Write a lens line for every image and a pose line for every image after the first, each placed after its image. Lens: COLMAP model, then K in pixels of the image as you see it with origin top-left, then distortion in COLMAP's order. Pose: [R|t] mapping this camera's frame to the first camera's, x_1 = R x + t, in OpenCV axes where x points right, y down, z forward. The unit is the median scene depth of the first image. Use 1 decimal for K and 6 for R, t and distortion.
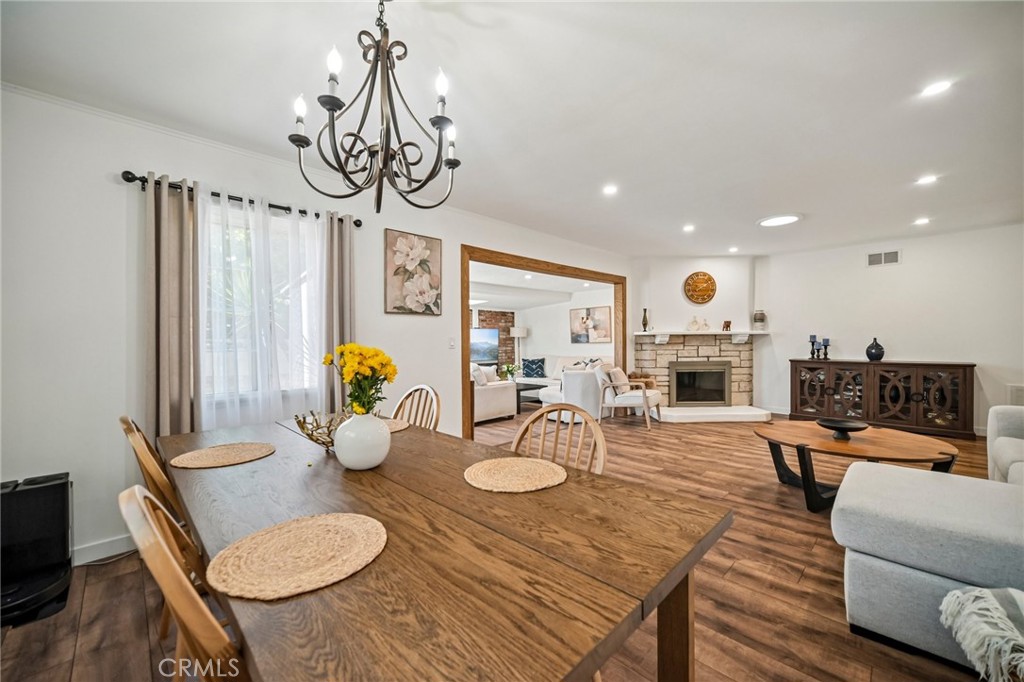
lens RADIAL K [[407.8, 0, 513.6], [0, 407.8, 338.4], [0, 0, 1]] dist [-0.011312, 0.007703]
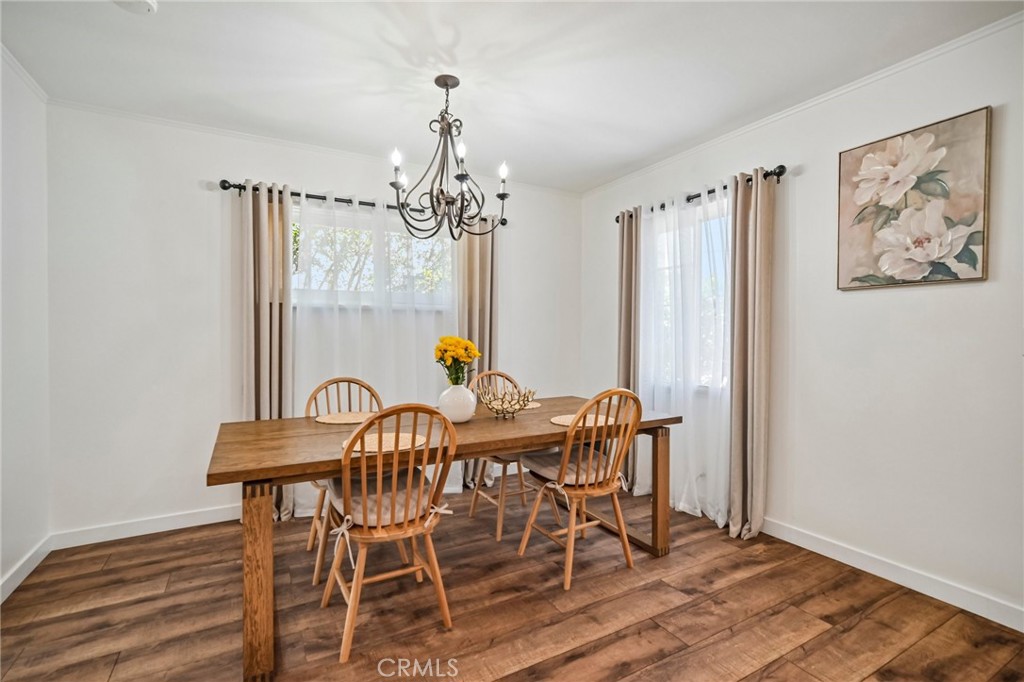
lens RADIAL K [[467.4, 0, 512.0], [0, 467.4, 341.0], [0, 0, 1]] dist [-0.002797, 0.010909]
pose [[-0.241302, 0.017626, -0.970290, 0.467490], [0.000584, 0.999837, 0.018018, 0.001259], [0.970450, 0.003781, -0.241274, 0.653710]]
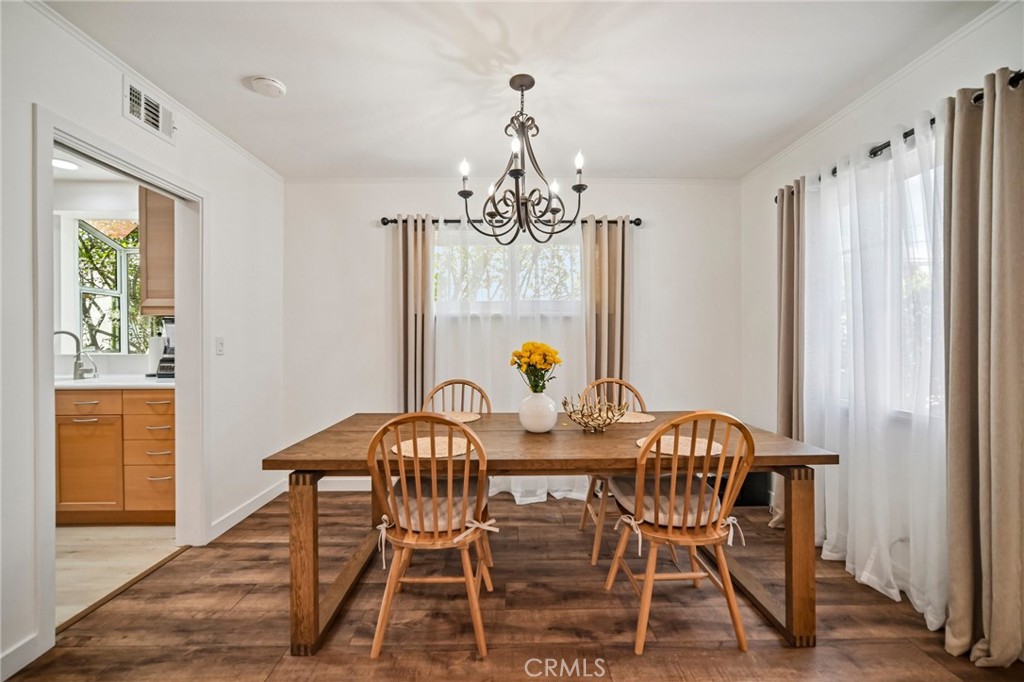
lens RADIAL K [[407.8, 0, 513.6], [0, 407.8, 338.4], [0, 0, 1]] dist [-0.011312, 0.007703]
pose [[-0.669911, 0.001287, -0.742441, 0.276790], [0.004918, 0.999984, -0.002704, 0.002946], [0.742425, -0.005463, -0.669906, 0.766364]]
